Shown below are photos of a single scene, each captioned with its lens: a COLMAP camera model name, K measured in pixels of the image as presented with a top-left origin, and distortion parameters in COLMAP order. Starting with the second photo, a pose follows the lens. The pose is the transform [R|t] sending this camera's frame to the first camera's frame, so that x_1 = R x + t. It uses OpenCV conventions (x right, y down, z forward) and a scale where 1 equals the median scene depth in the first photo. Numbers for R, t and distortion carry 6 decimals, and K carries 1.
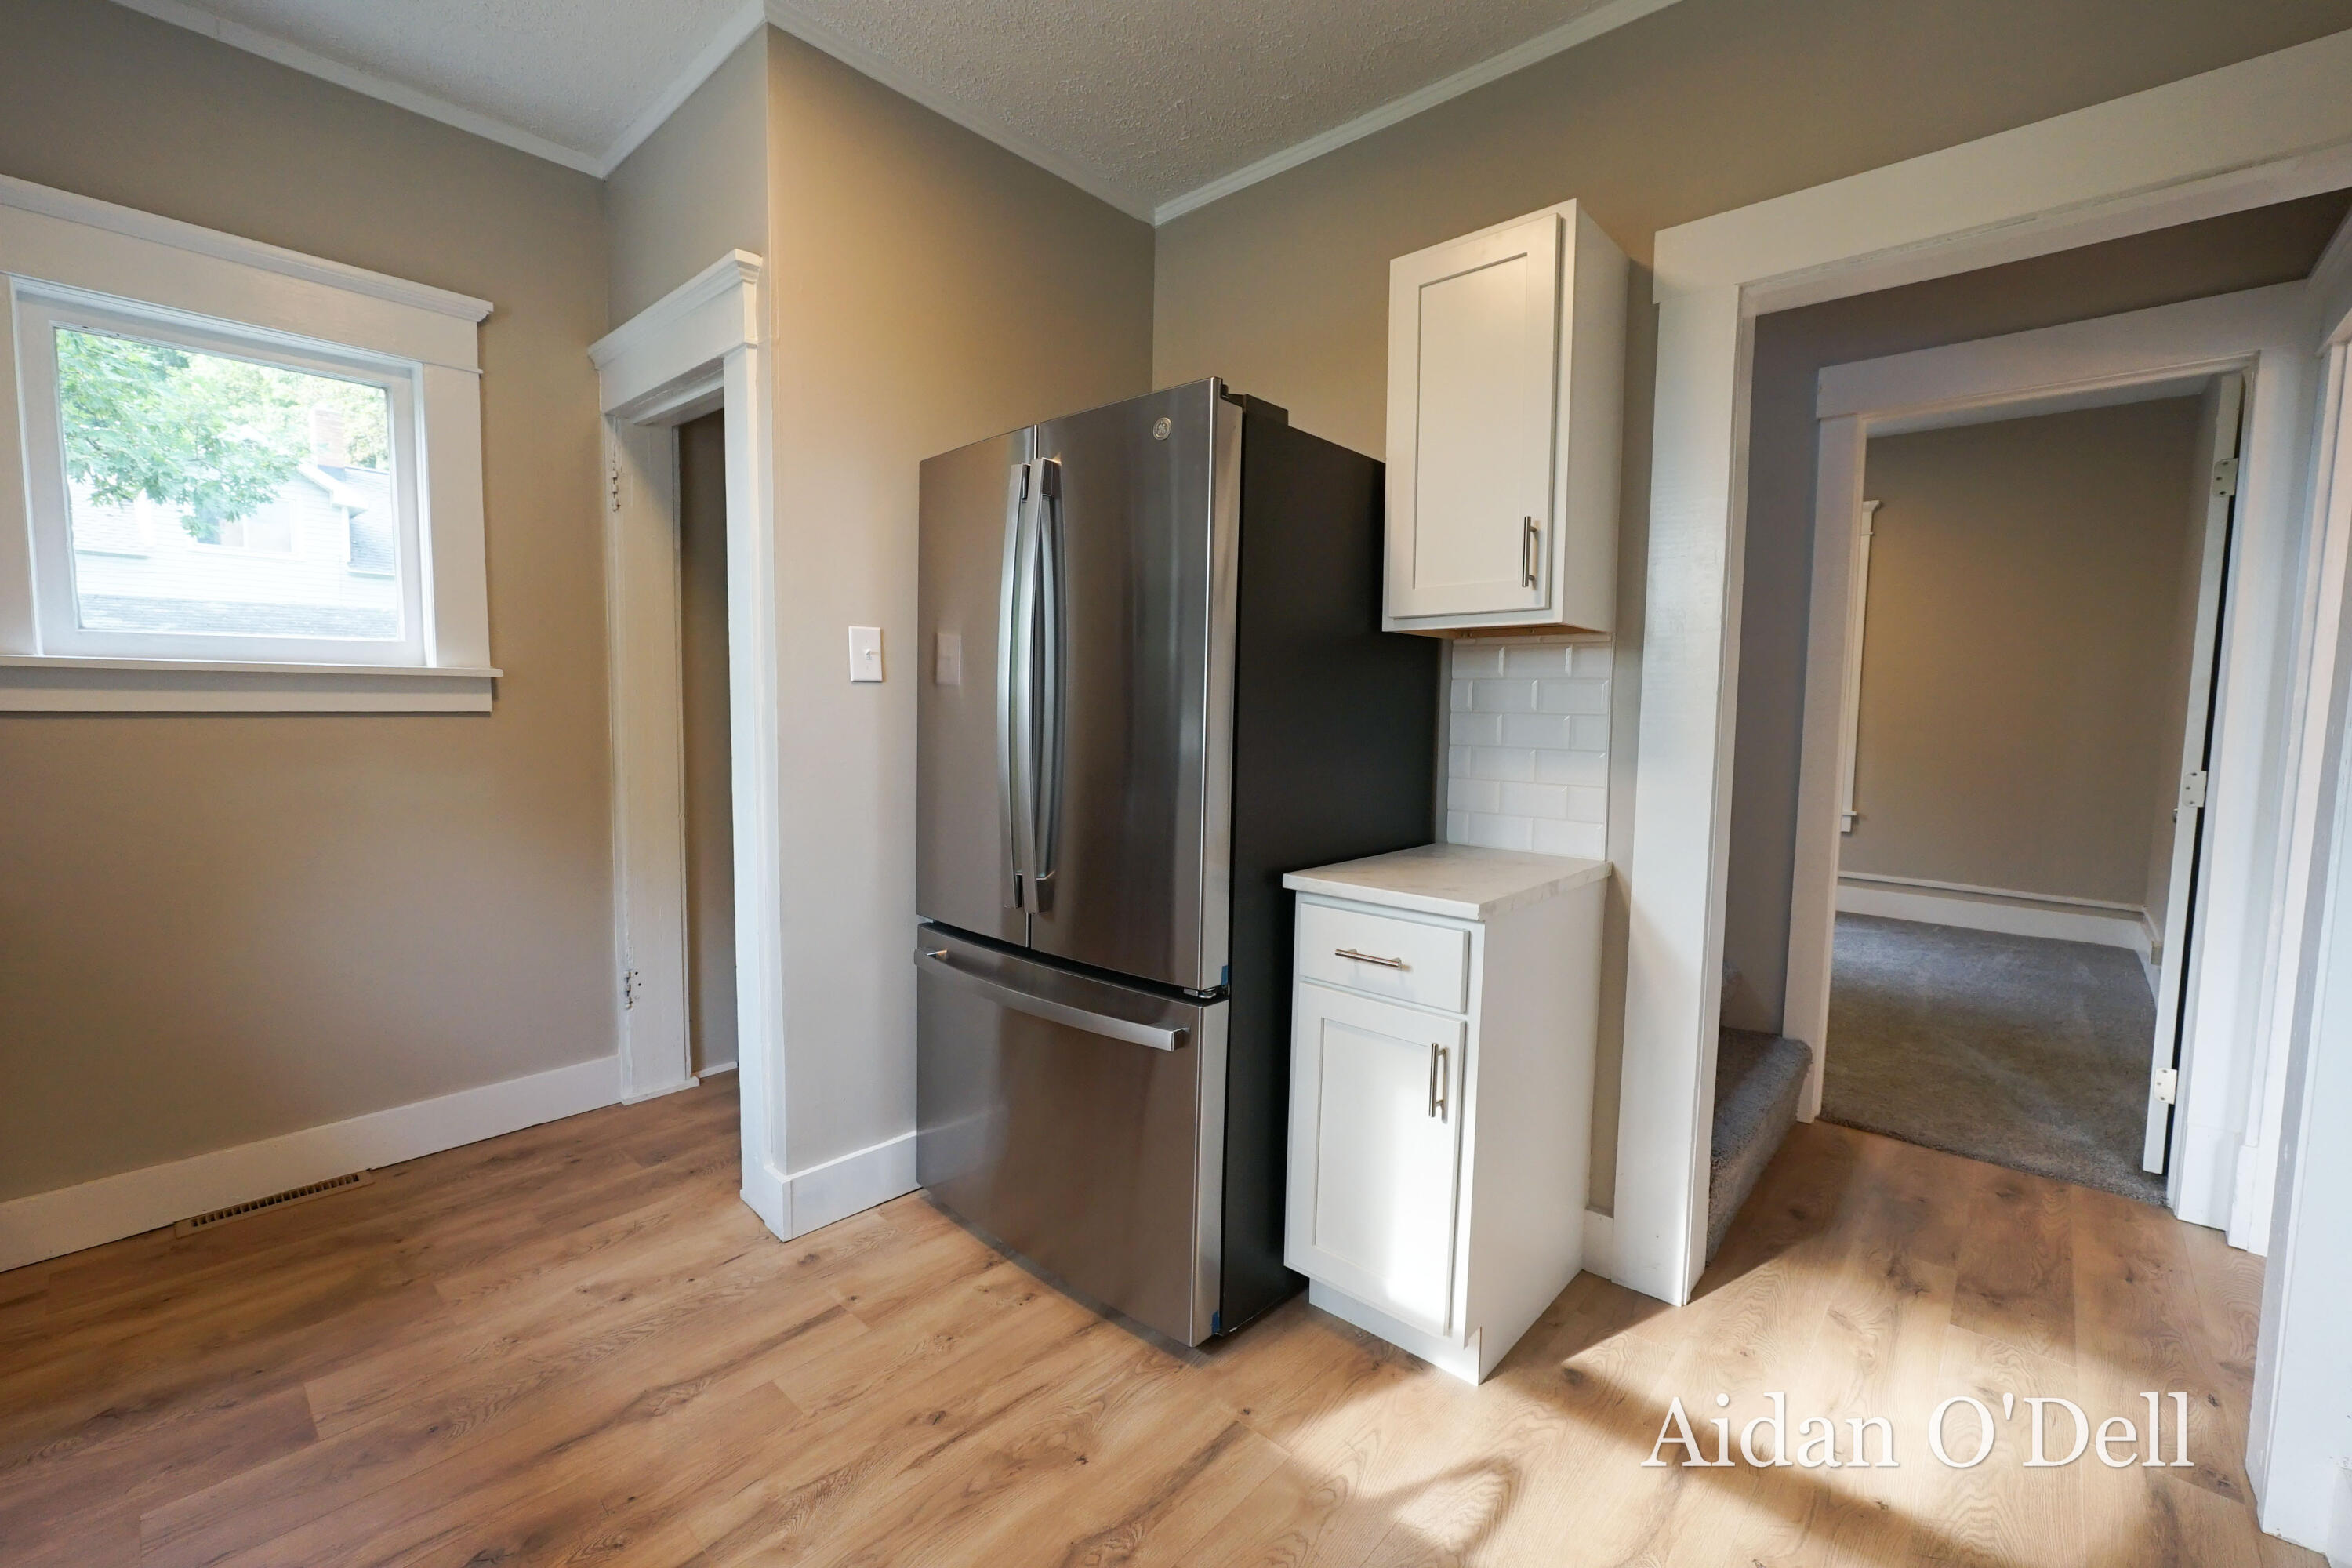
lens RADIAL K [[982.4, 0, 1172.9], [0, 982.4, 783.1], [0, 0, 1]] dist [-0.023512, 0.009275]
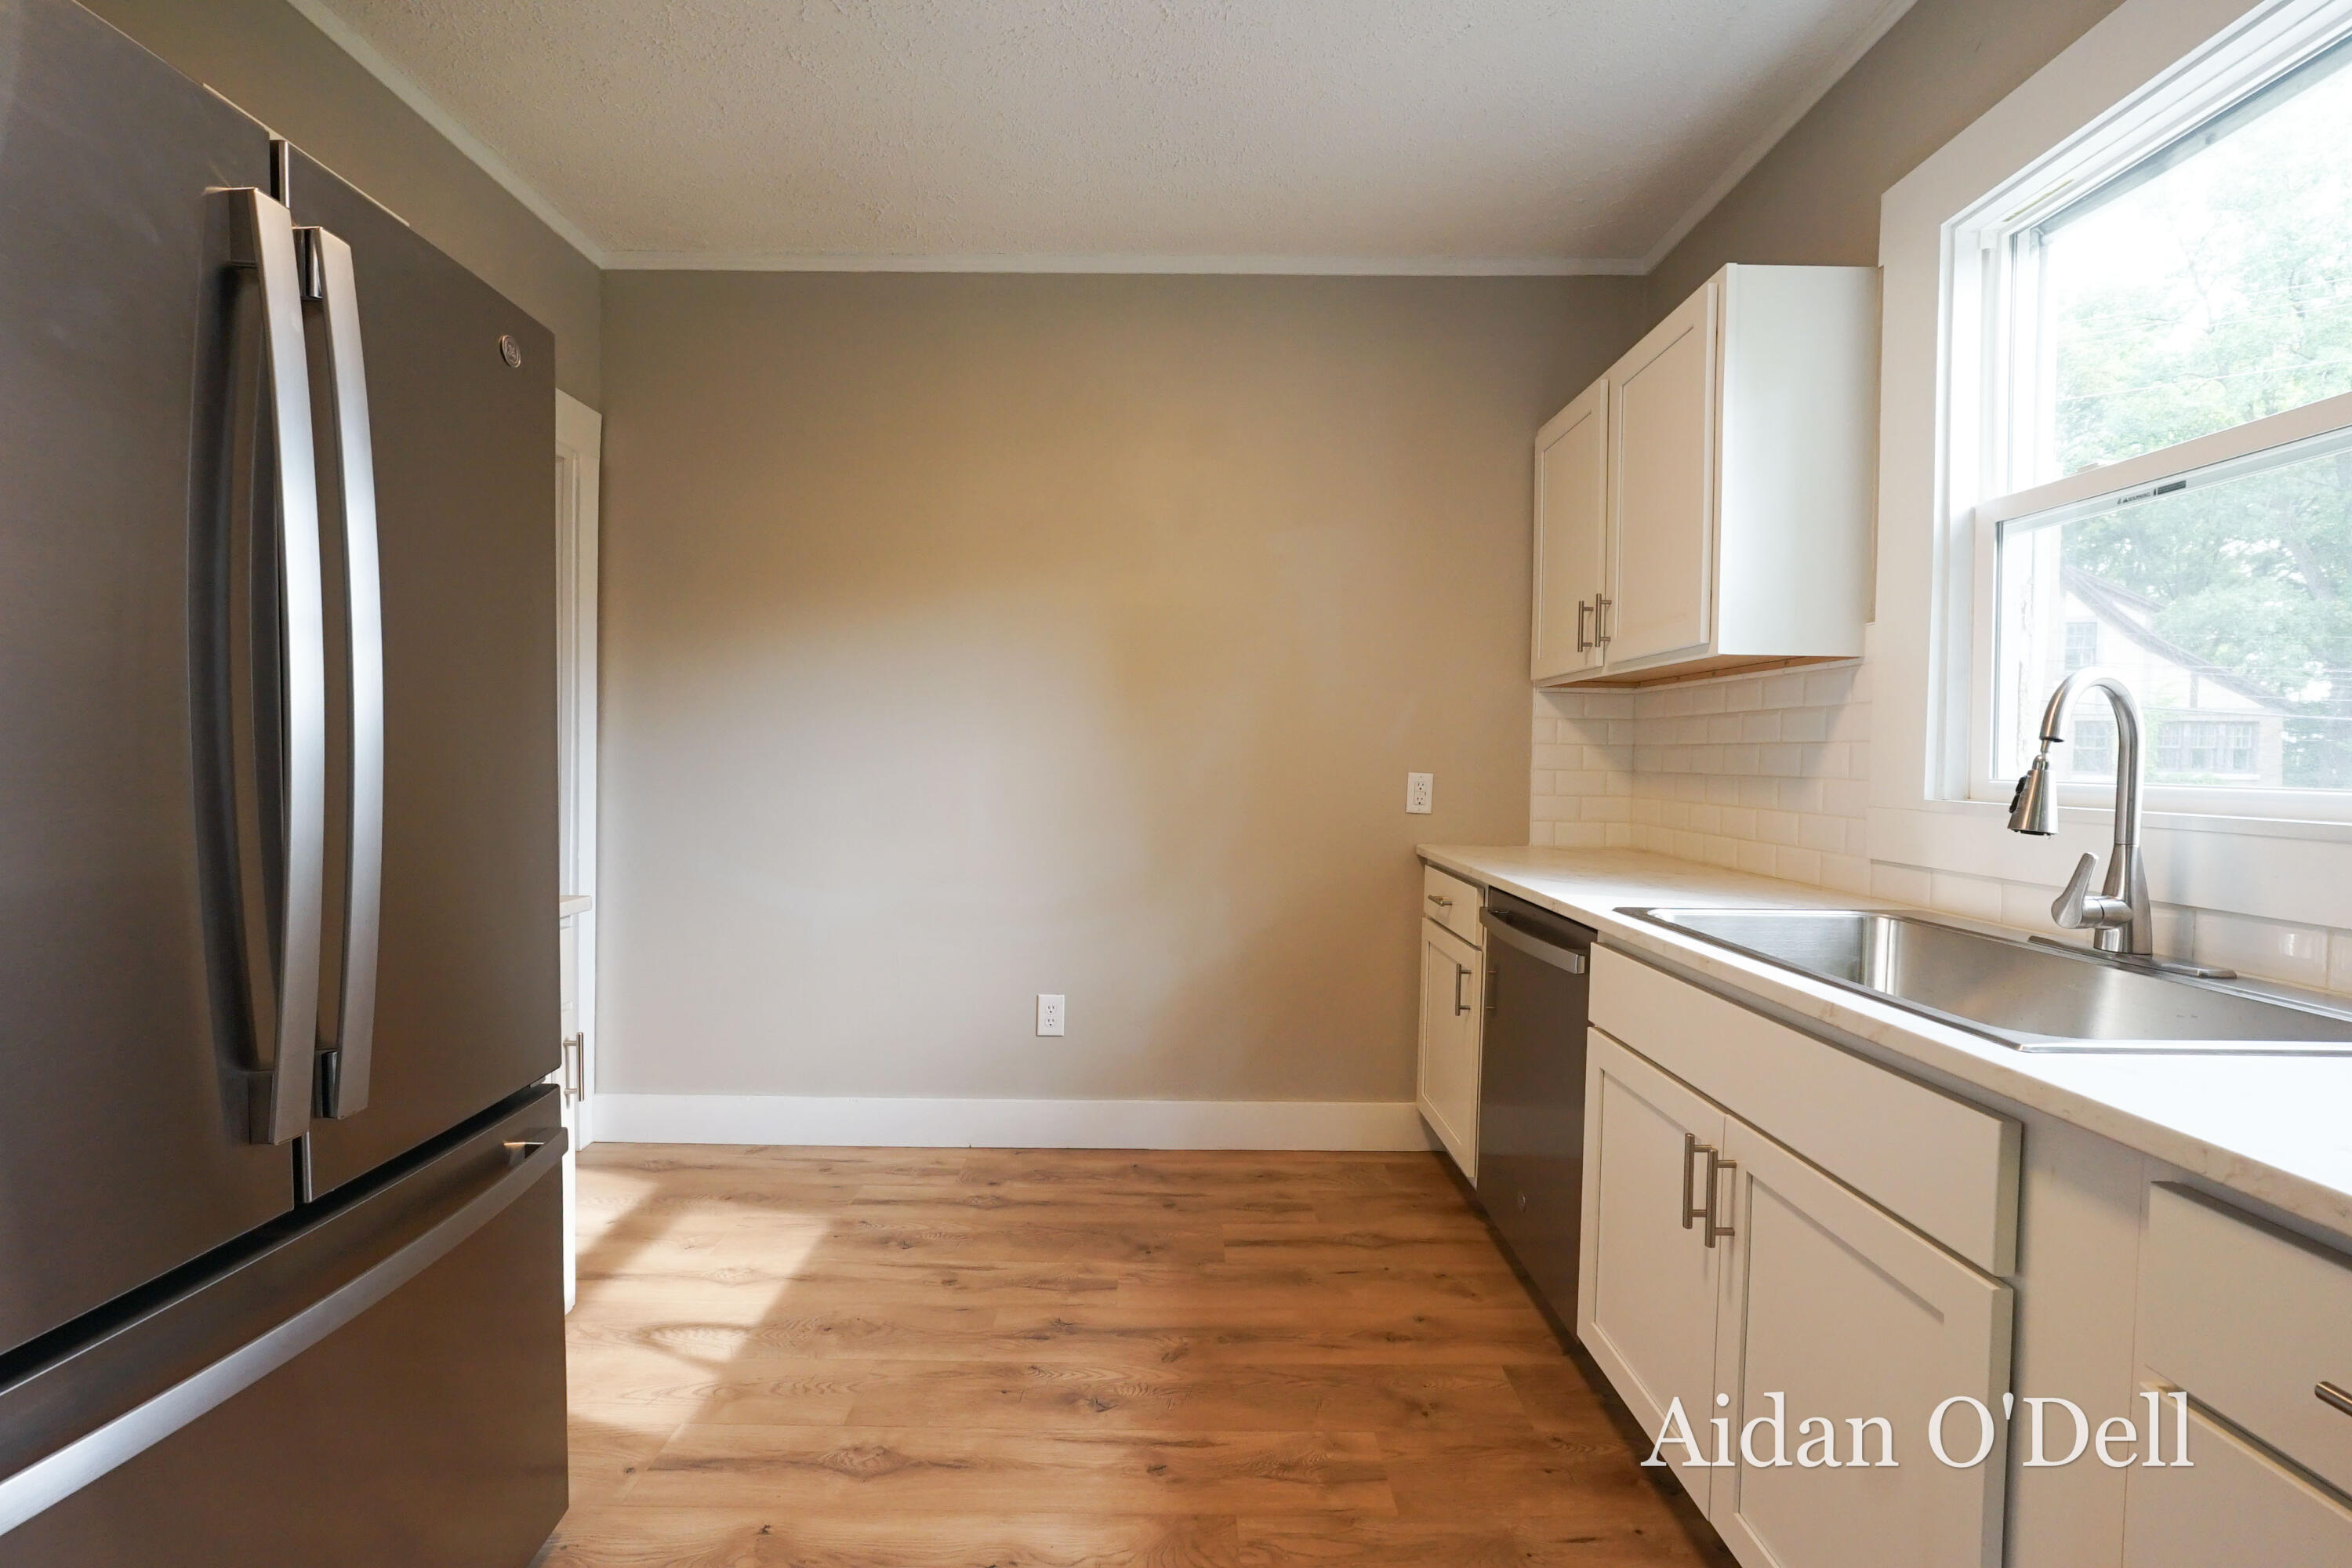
lens RADIAL K [[982.4, 0, 1172.9], [0, 982.4, 783.1], [0, 0, 1]] dist [-0.023512, 0.009275]
pose [[-0.667603, -0.042212, 0.743320, -0.799529], [0.035200, 0.995485, 0.088147, -0.071800], [-0.743685, 0.085012, -0.663103, 0.988221]]
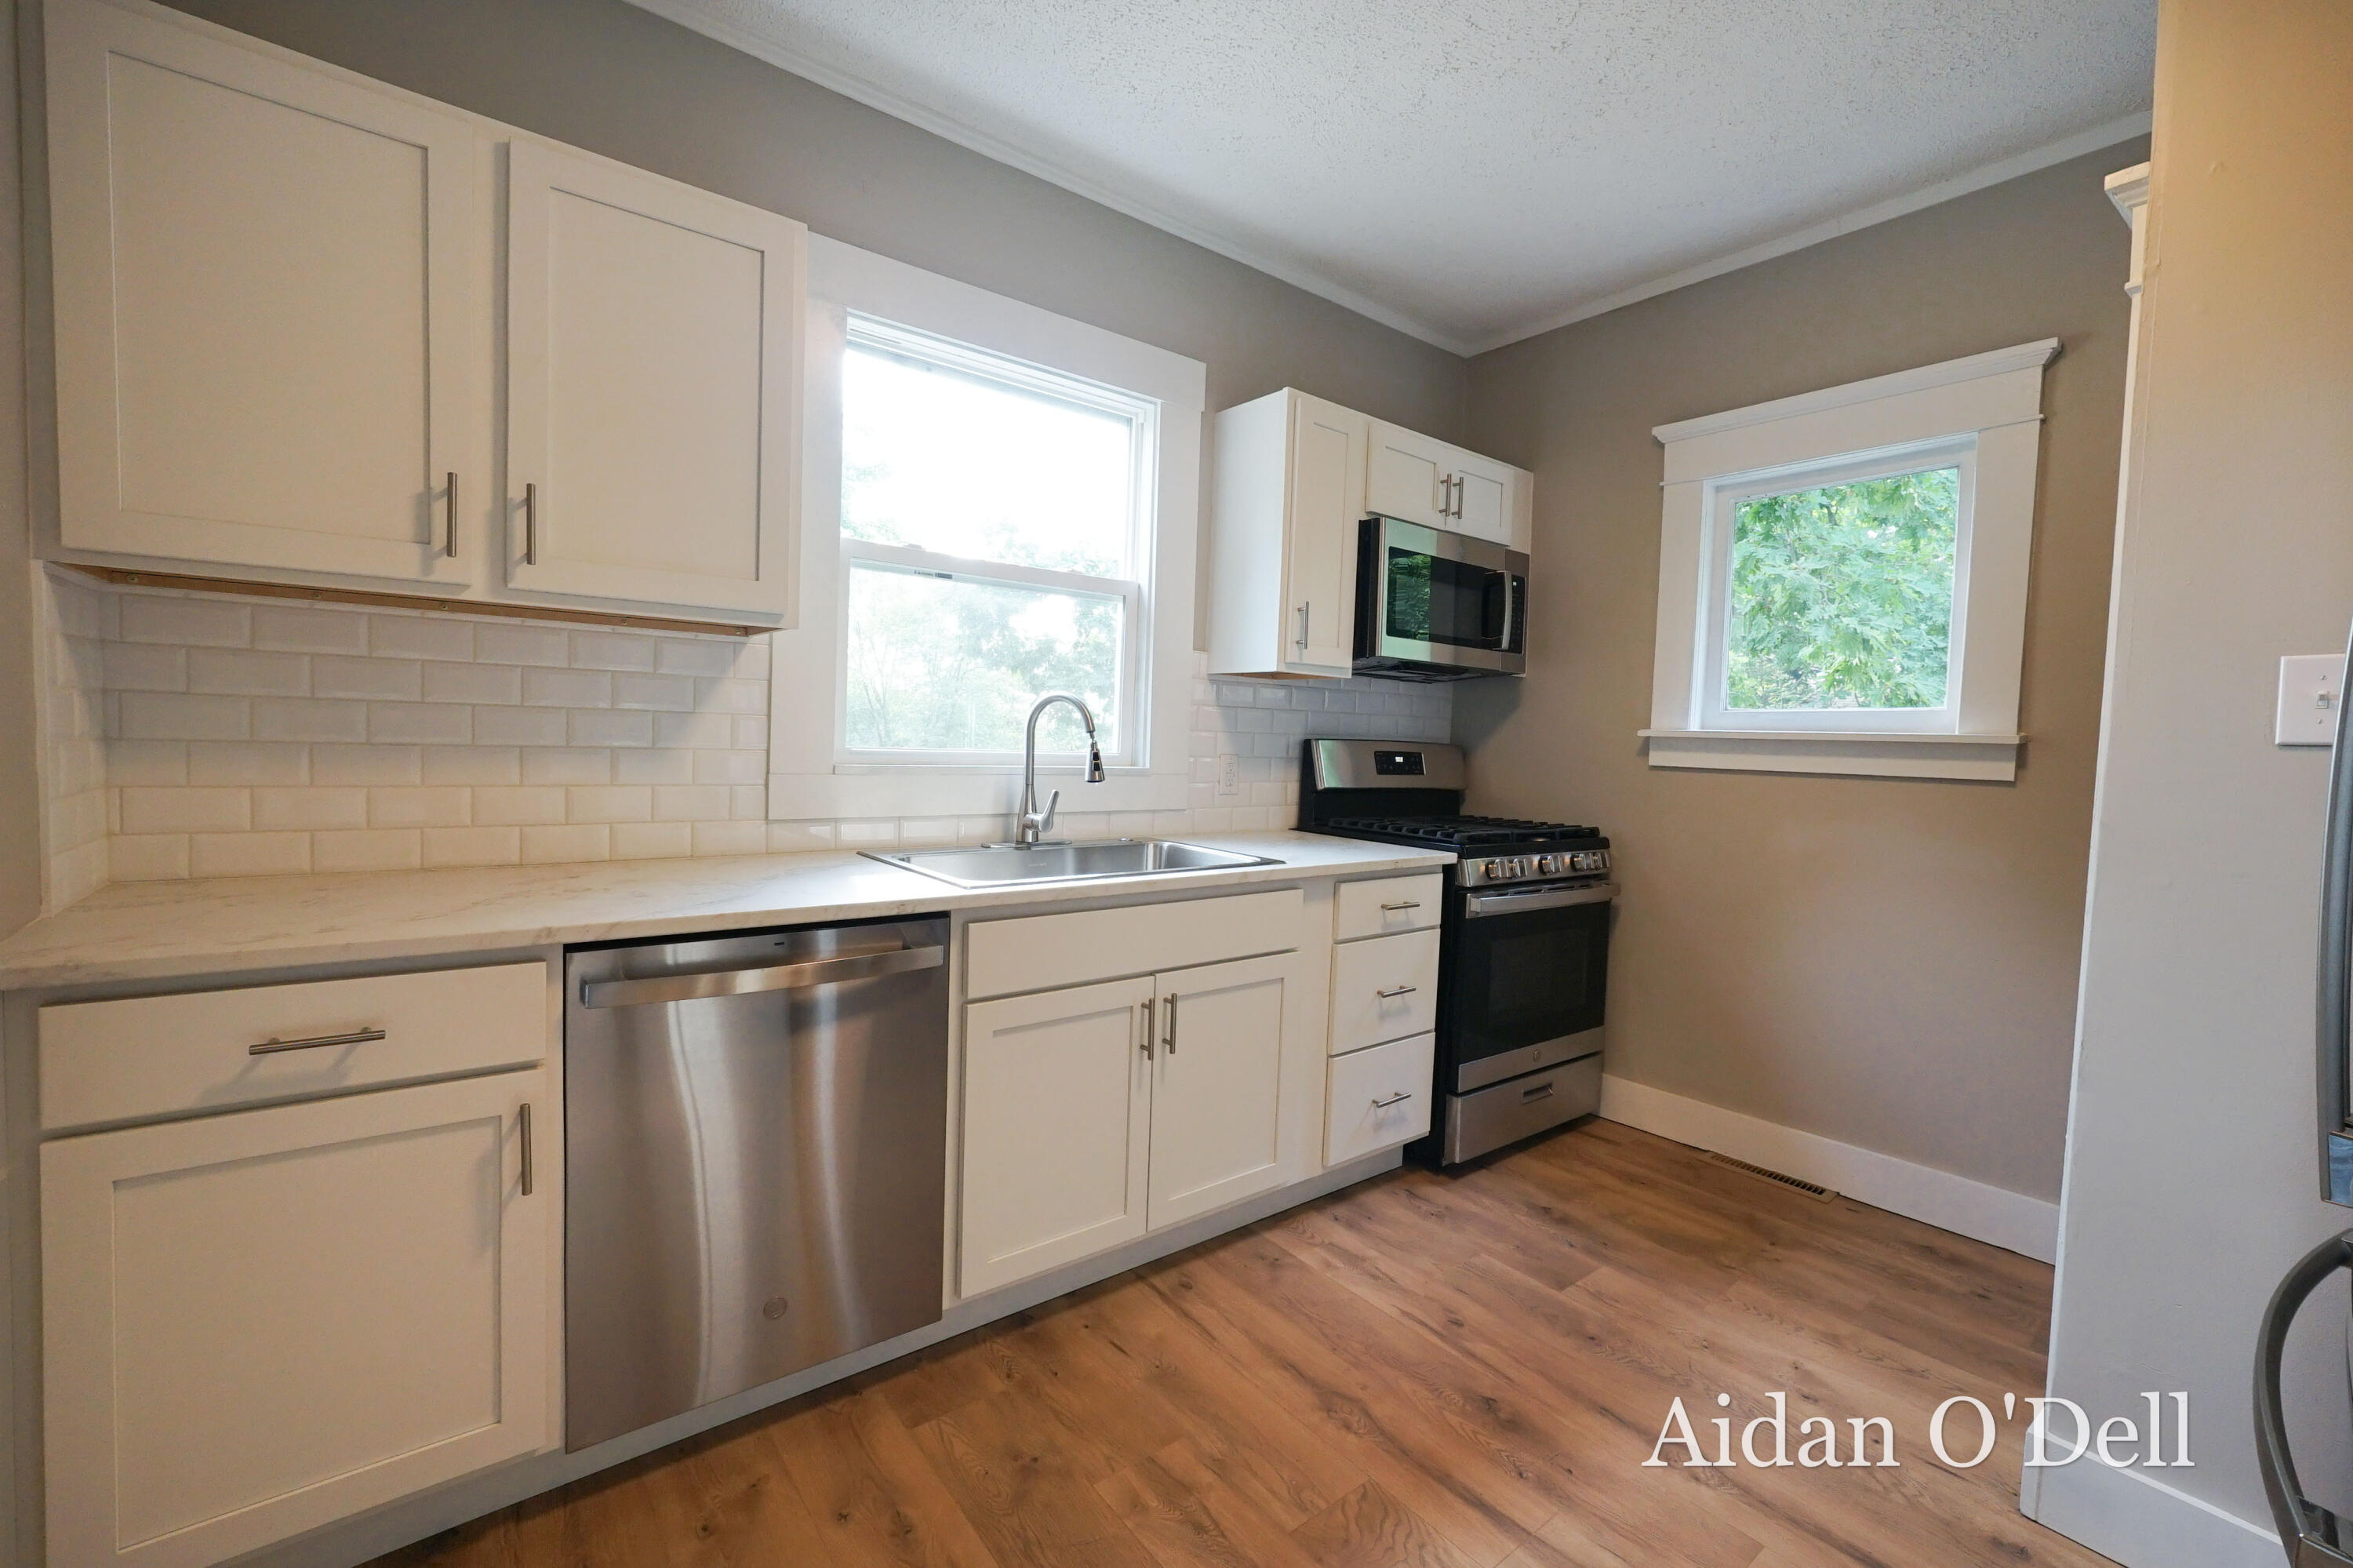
lens RADIAL K [[982.8, 0, 1173.4], [0, 982.8, 783.1], [0, 0, 1]] dist [-0.023512, 0.009275]
pose [[-0.168971, 0.030673, -0.985144, 0.431340], [-0.112394, 0.992396, 0.050177, -0.036041], [0.979192, 0.119203, -0.164239, 0.469564]]
